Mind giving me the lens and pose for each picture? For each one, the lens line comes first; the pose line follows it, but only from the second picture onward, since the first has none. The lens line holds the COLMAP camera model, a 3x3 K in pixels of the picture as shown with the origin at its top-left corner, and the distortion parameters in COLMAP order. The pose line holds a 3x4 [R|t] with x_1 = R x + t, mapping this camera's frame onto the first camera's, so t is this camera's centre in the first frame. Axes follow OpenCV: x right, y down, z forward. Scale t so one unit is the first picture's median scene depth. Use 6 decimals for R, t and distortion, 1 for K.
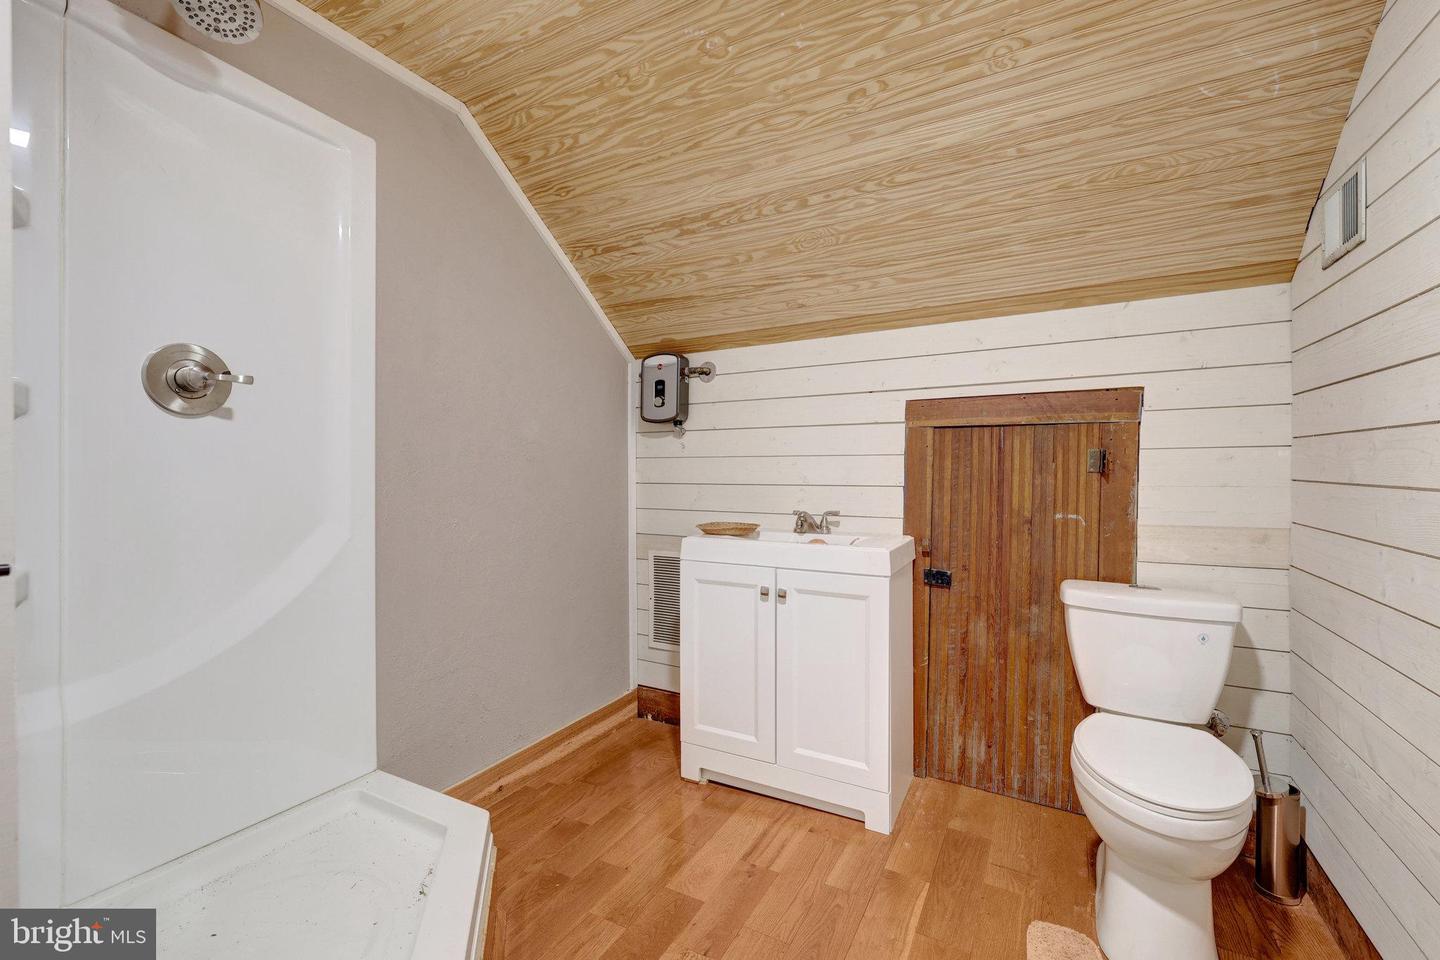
lens RADIAL K [[604.6, 0, 721.2], [0, 604.6, 472.8], [0, 0, 1]] dist [-0.004021, -0.000182]
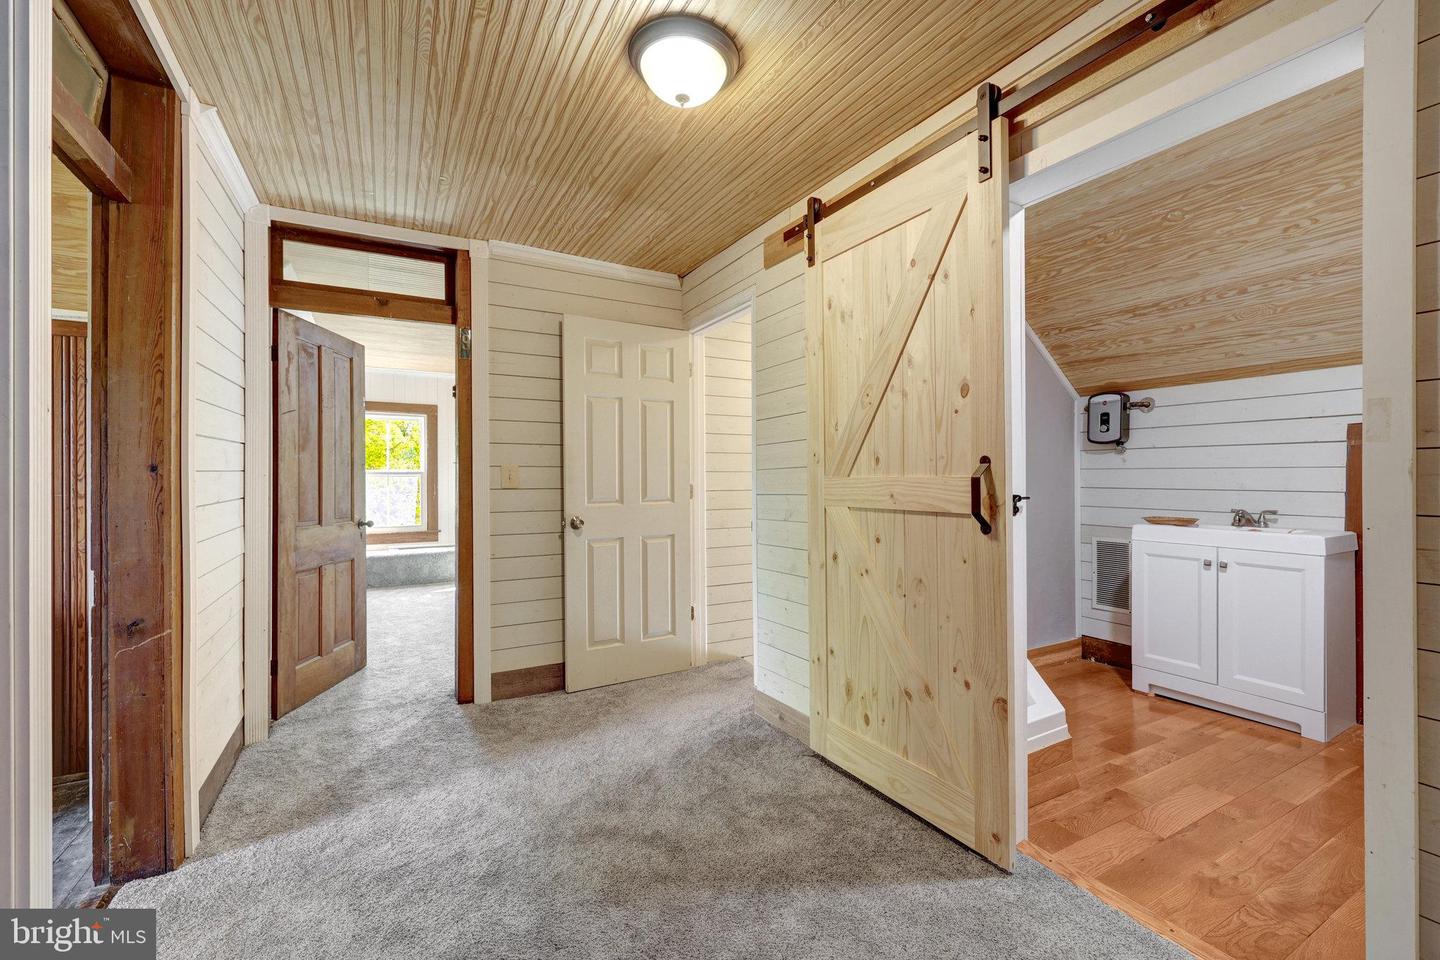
lens RADIAL K [[604.6, 0, 721.2], [0, 604.6, 472.8], [0, 0, 1]] dist [-0.004021, -0.000182]
pose [[0.848054, 0.003245, -0.529900, -0.128256], [-0.012353, 0.999831, -0.013648, 0.015172], [0.529766, 0.018120, 0.847950, -0.709248]]
